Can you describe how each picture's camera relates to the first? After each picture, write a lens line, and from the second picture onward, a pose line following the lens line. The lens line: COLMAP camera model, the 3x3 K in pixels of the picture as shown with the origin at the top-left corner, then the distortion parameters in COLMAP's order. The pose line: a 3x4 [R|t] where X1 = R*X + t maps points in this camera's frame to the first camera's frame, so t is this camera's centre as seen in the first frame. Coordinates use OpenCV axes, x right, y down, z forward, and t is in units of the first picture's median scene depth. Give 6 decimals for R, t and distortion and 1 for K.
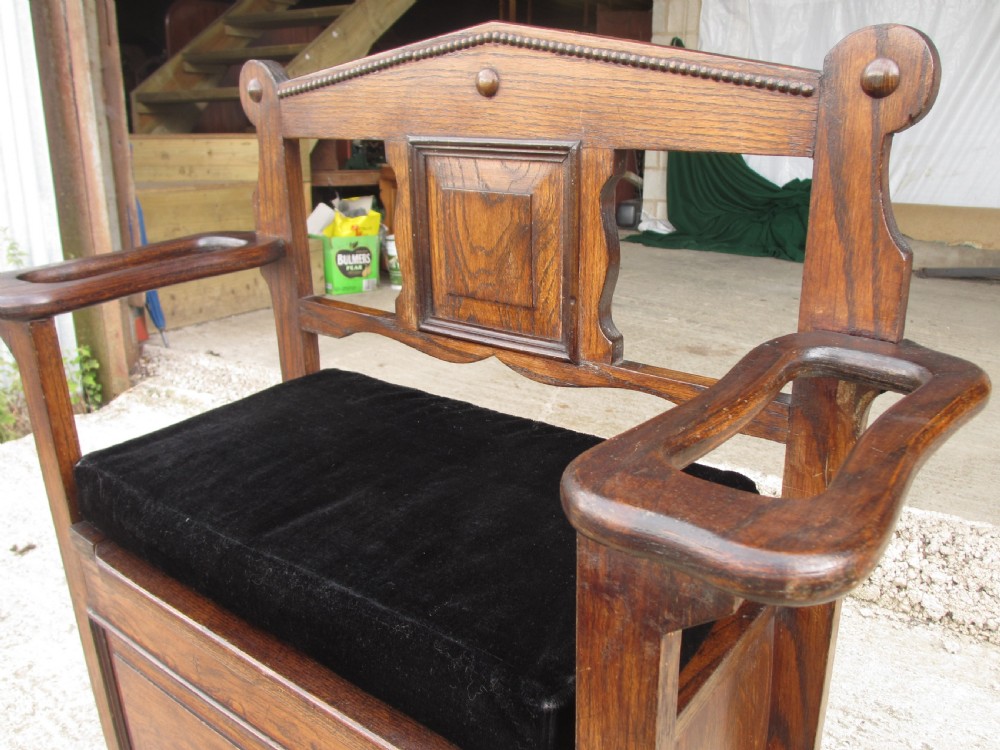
lens RADIAL K [[841.6, 0, 506.2], [0, 841.6, 369.6], [0, 0, 1]] dist [-0.061591, 0.008991]
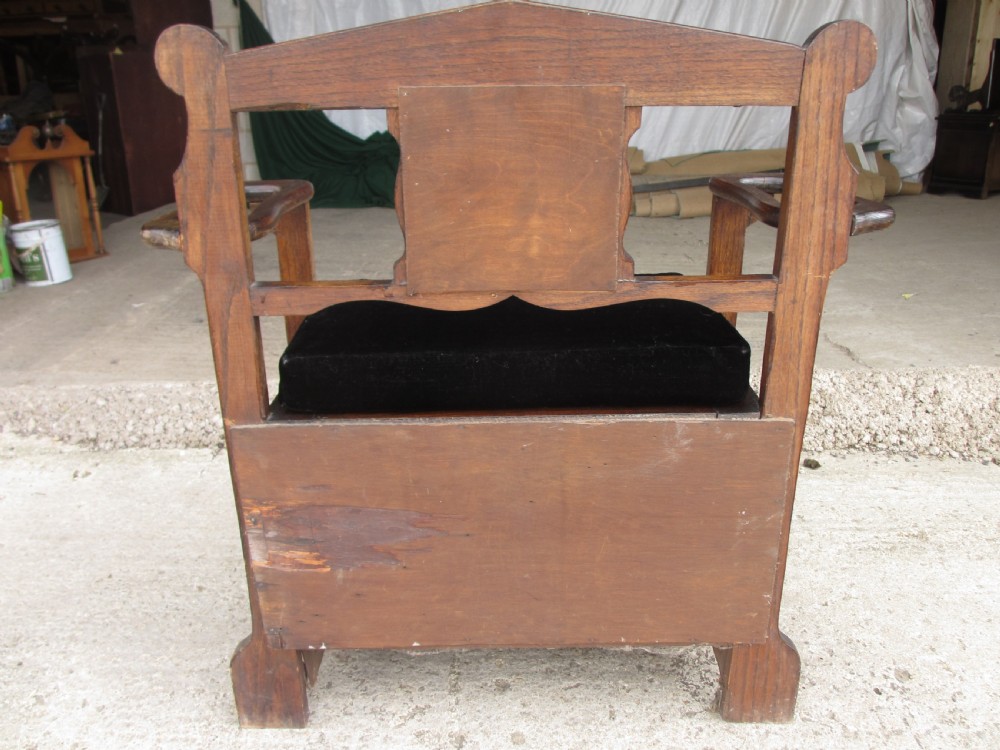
lens RADIAL K [[841.6, 0, 498.4], [0, 841.6, 374.4], [0, 0, 1]] dist [-0.061591, 0.008991]
pose [[0.837364, -0.198675, 0.509264, -0.937583], [0.172605, 0.980050, 0.098533, -0.022573], [-0.518681, 0.005394, 0.854951, 0.053578]]
